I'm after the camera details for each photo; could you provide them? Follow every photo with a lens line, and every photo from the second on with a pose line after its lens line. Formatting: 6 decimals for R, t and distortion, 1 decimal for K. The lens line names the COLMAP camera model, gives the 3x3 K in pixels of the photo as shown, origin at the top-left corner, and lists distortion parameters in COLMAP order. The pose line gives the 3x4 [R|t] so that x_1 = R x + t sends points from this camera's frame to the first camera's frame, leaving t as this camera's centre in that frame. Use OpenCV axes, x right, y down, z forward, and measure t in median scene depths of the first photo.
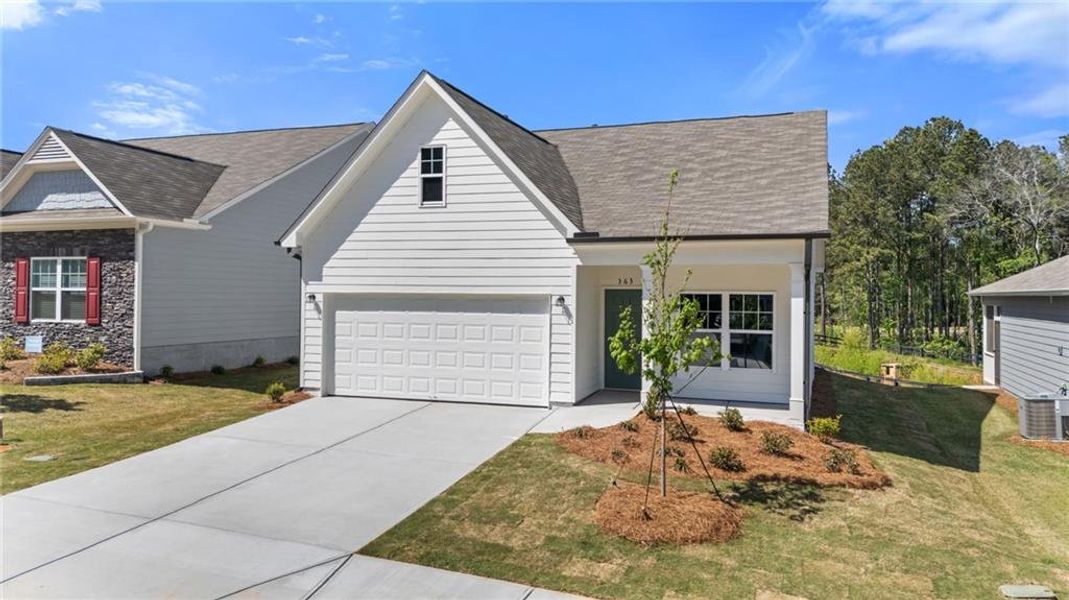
lens RADIAL K [[805.5, 0, 534.5], [0, 805.5, 300.0], [0, 0, 1]] dist [0.000049, 0.000096]
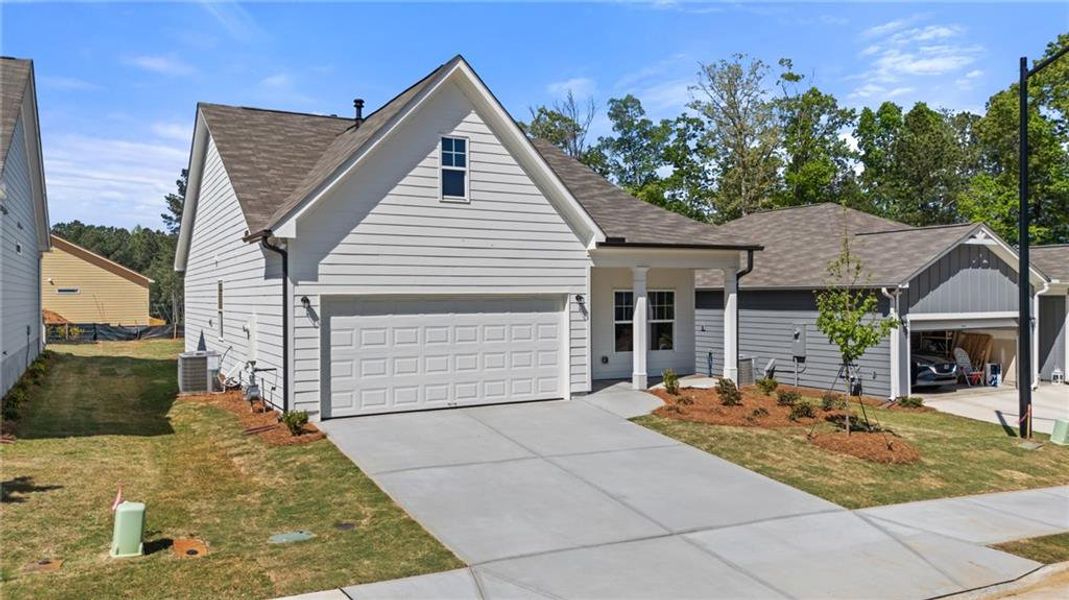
lens RADIAL K [[805.5, 0, 534.5], [0, 805.5, 300.0], [0, 0, 1]] dist [0.000049, 0.000096]
pose [[0.664517, -0.020688, 0.746987, -0.769686], [0.011203, 0.999780, 0.017723, -0.016756], [-0.747189, -0.003409, 0.664602, 0.306261]]
